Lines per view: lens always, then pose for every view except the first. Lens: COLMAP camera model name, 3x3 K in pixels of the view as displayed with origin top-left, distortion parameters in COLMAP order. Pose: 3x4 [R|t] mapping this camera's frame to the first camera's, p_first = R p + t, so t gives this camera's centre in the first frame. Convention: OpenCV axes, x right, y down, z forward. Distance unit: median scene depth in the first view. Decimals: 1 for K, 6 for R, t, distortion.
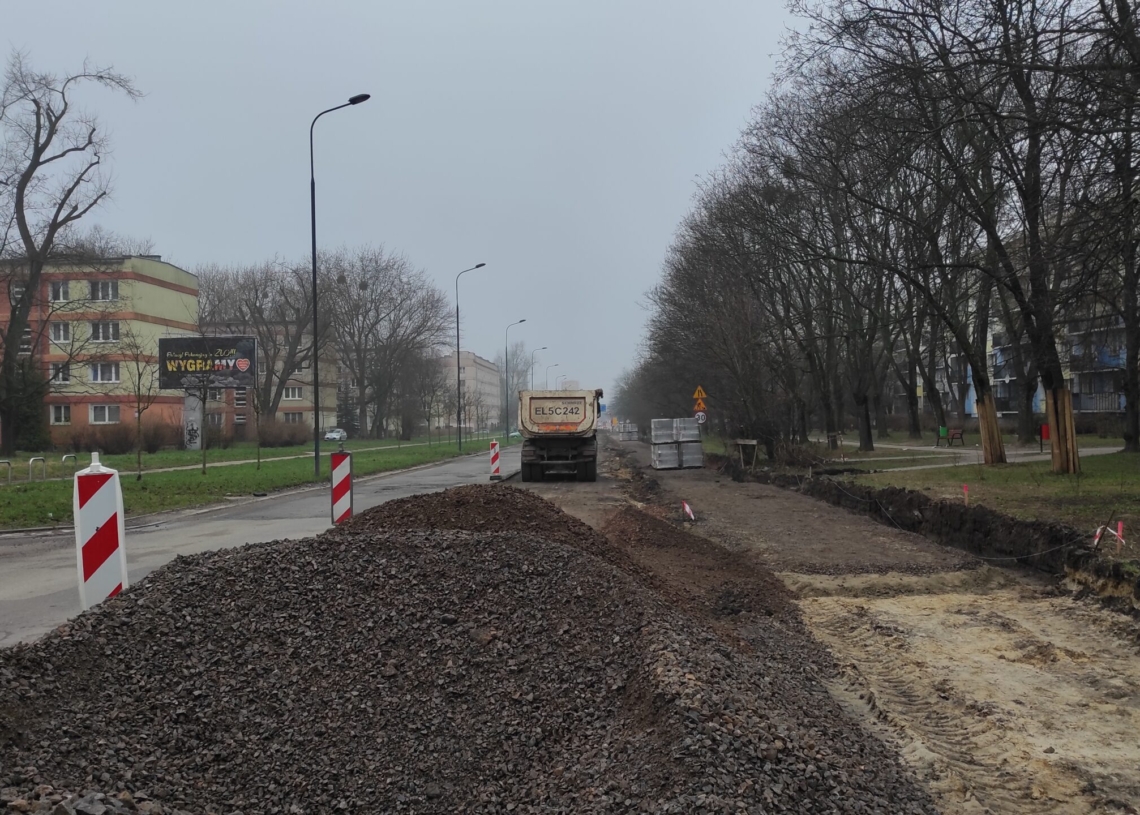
lens RADIAL K [[1044.6, 0, 570.0], [0, 1044.6, 407.5], [0, 0, 1]] dist [0.070309, 0.002524]
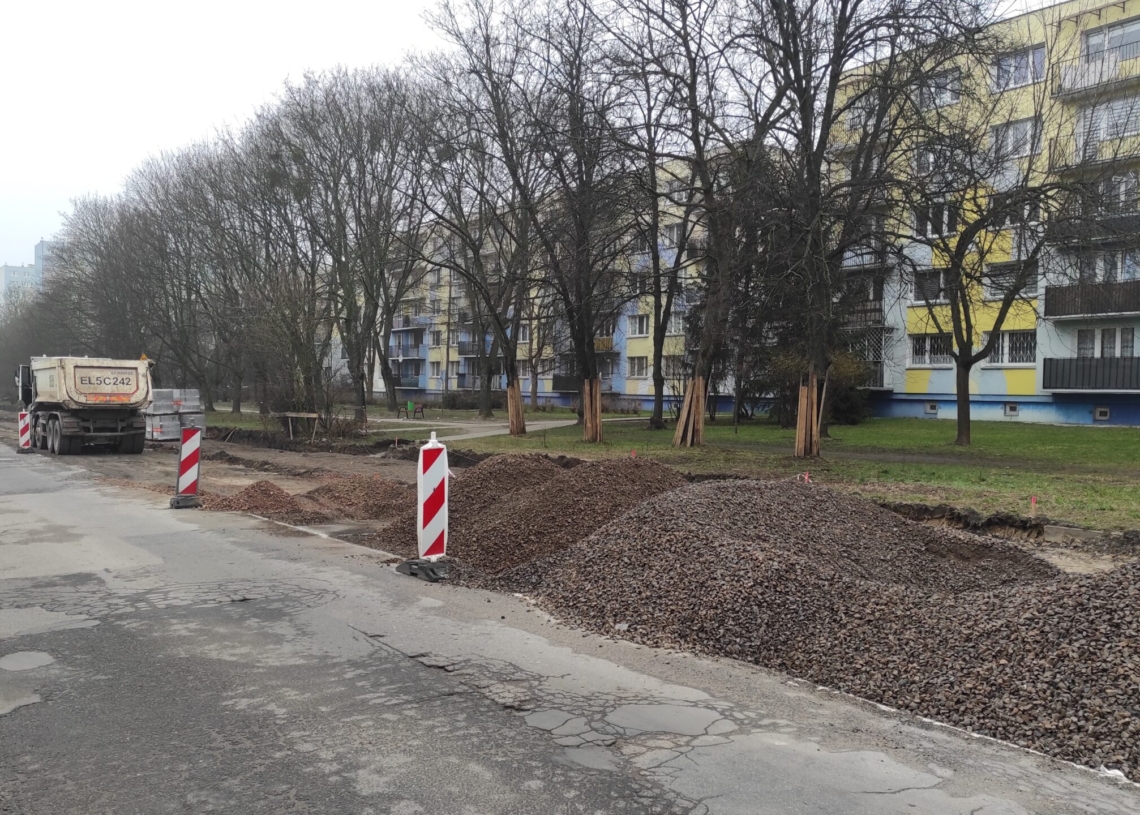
lens RADIAL K [[1044.6, 0, 570.0], [0, 1044.6, 407.5], [0, 0, 1]] dist [0.070309, 0.002524]
pose [[0.811687, 0.013701, 0.583931, -0.183317], [-0.030981, 0.999327, 0.019618, -0.003653], [-0.583270, -0.034014, 0.811566, -0.033410]]
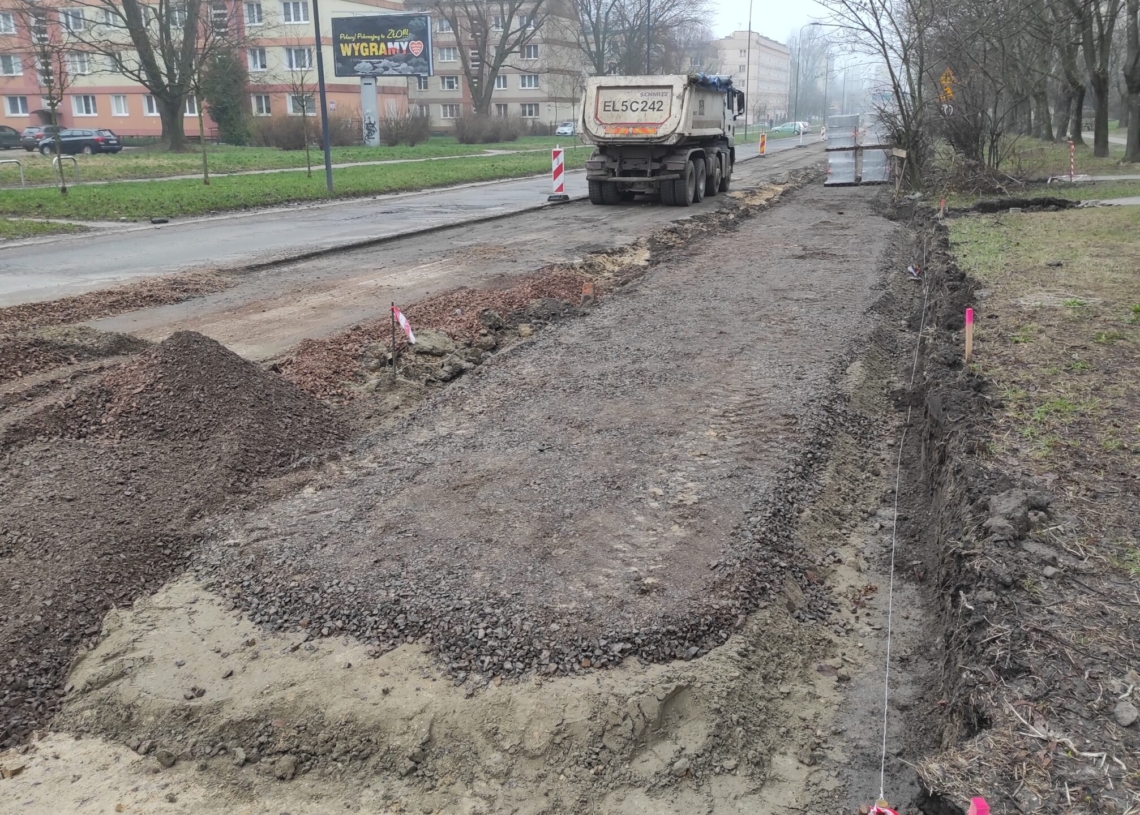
lens RADIAL K [[1044.6, 0, 570.0], [0, 1044.6, 407.5], [0, 0, 1]] dist [0.070309, 0.002524]
pose [[0.960783, 0.077616, -0.266217, 0.121132], [0.000911, 0.959141, 0.282926, -0.001930], [0.277299, -0.272073, 0.921456, 0.205337]]
